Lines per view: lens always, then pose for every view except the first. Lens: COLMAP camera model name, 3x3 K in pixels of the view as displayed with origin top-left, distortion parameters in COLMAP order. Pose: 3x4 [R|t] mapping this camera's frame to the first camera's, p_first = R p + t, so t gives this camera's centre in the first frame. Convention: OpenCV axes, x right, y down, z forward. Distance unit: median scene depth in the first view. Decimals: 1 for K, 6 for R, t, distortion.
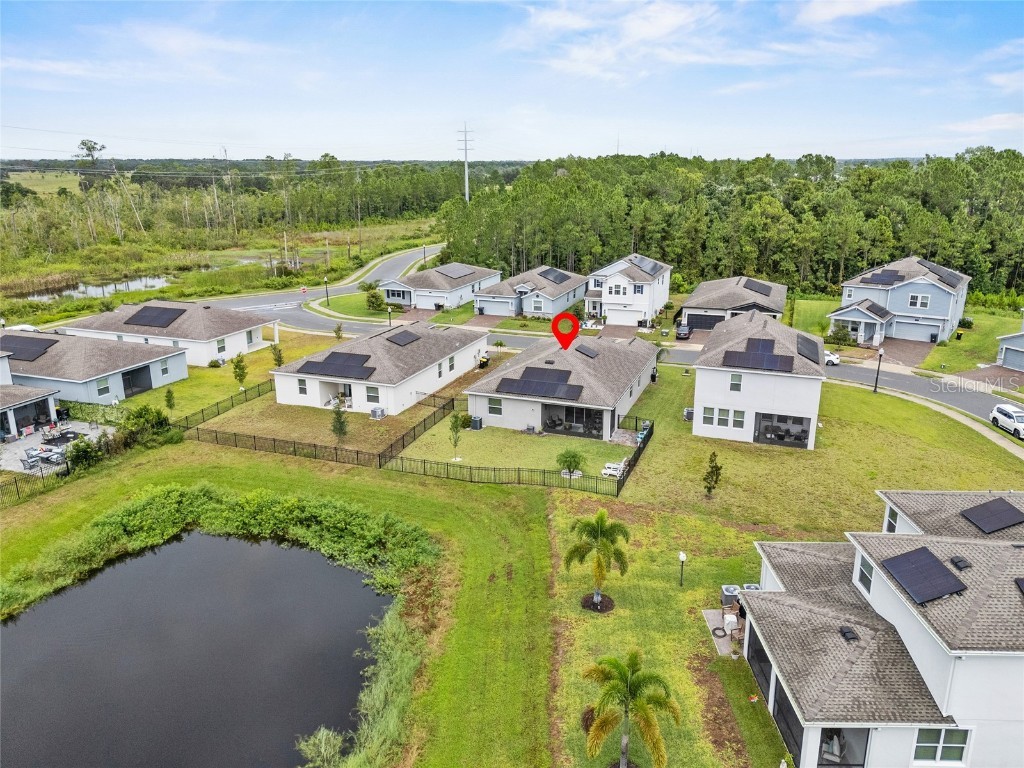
lens RADIAL K [[773.2, 0, 512.0], [0, 773.2, 384.0], [0, 0, 1]] dist [0.006402, 0.002493]
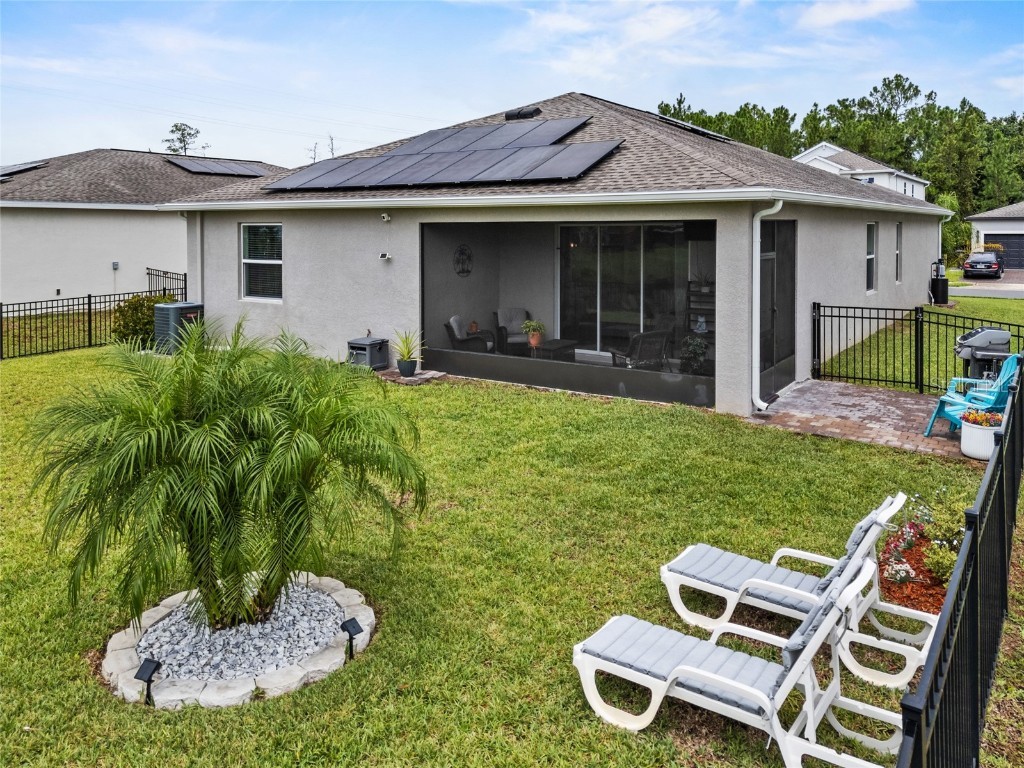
lens RADIAL K [[773.2, 0, 512.0], [0, 773.2, 384.0], [0, 0, 1]] dist [0.006402, 0.002493]
pose [[0.970842, 0.050814, -0.234275, 0.112165], [-0.072884, 0.993580, -0.086524, 0.083826], [0.228374, 0.101076, 0.968312, 0.817865]]
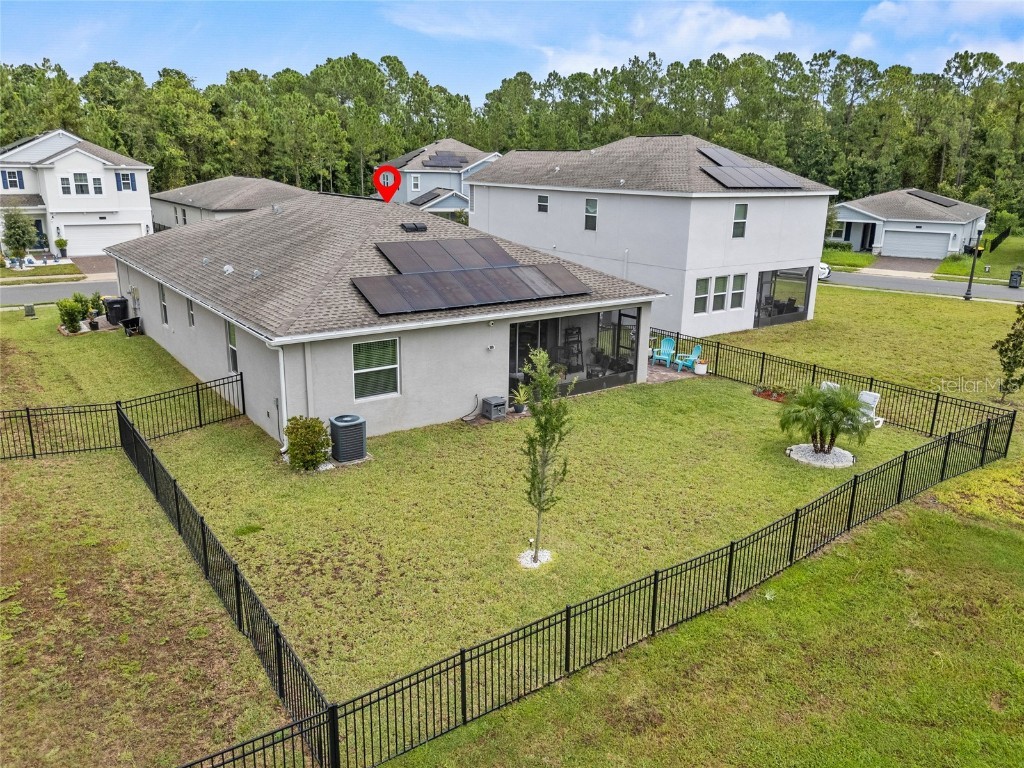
lens RADIAL K [[773.2, 0, 512.0], [0, 773.2, 384.0], [0, 0, 1]] dist [0.006402, 0.002493]
pose [[0.539395, -0.214559, 0.814259, -0.250315], [0.213550, 0.970235, 0.114195, 0.012095], [-0.814524, 0.112289, 0.569159, 0.809197]]
